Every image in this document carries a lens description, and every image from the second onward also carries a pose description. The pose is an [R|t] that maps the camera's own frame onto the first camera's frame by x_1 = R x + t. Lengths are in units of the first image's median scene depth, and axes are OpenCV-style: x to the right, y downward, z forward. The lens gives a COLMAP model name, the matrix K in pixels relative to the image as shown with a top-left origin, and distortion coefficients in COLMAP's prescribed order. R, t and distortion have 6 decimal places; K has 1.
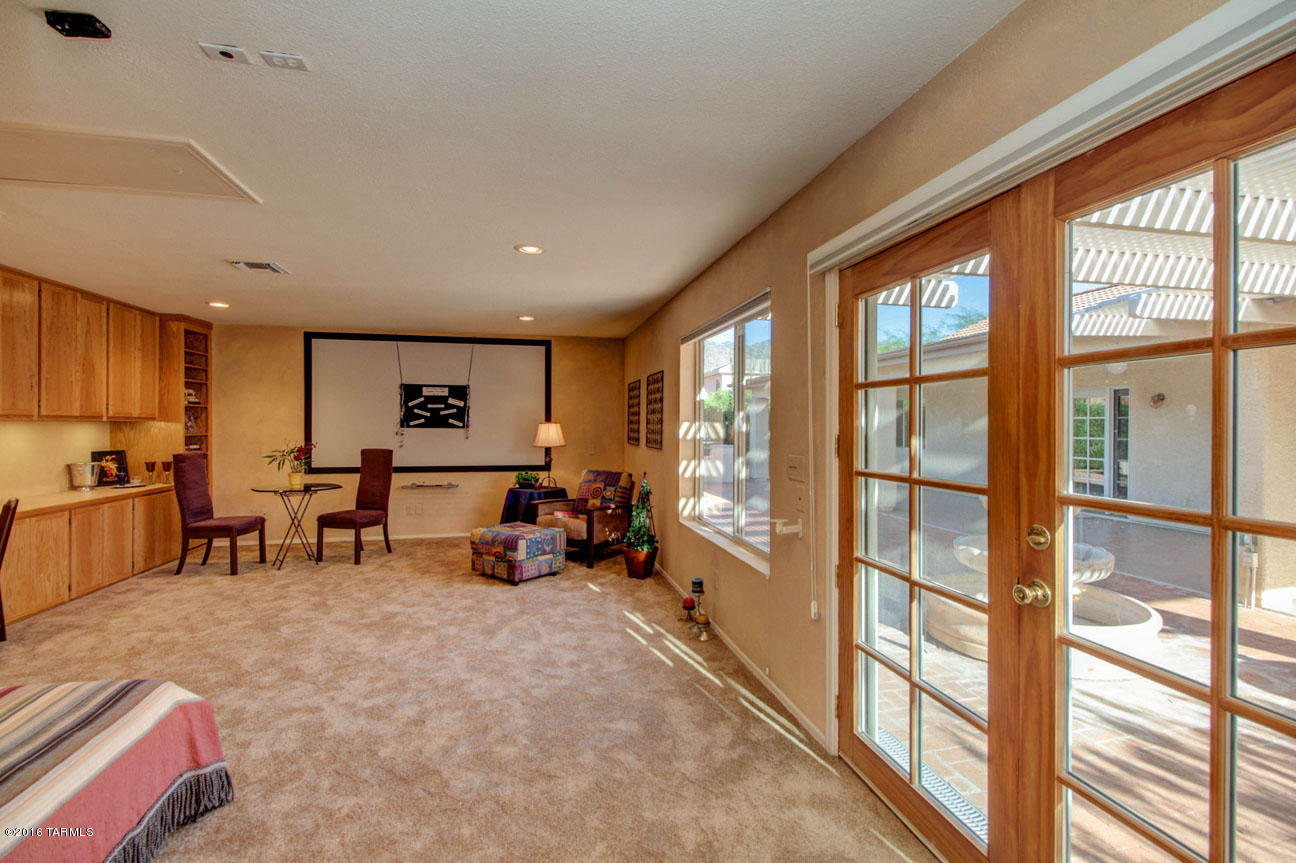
lens RADIAL K [[598.6, 0, 659.4], [0, 598.6, 426.2], [0, 0, 1]] dist [0.020617, -0.010757]
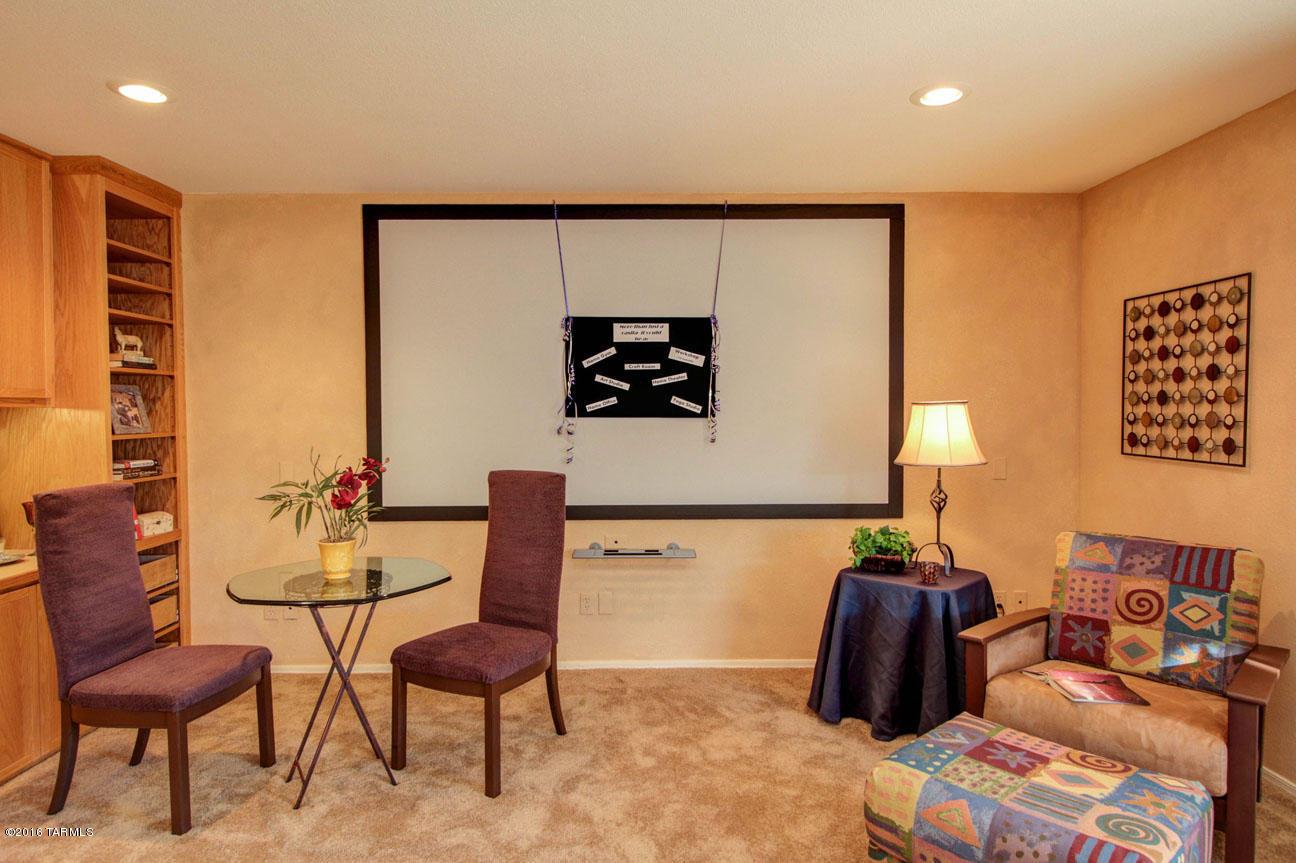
lens RADIAL K [[745.8, 0, 659.3], [0, 745.8, 426.0], [0, 0, 1]] dist [0.001875, -0.005293]
pose [[0.982307, -0.003511, -0.187247, -0.279077], [0.007509, 0.999759, 0.020650, -0.002105], [0.187130, -0.021690, 0.982096, 0.509518]]
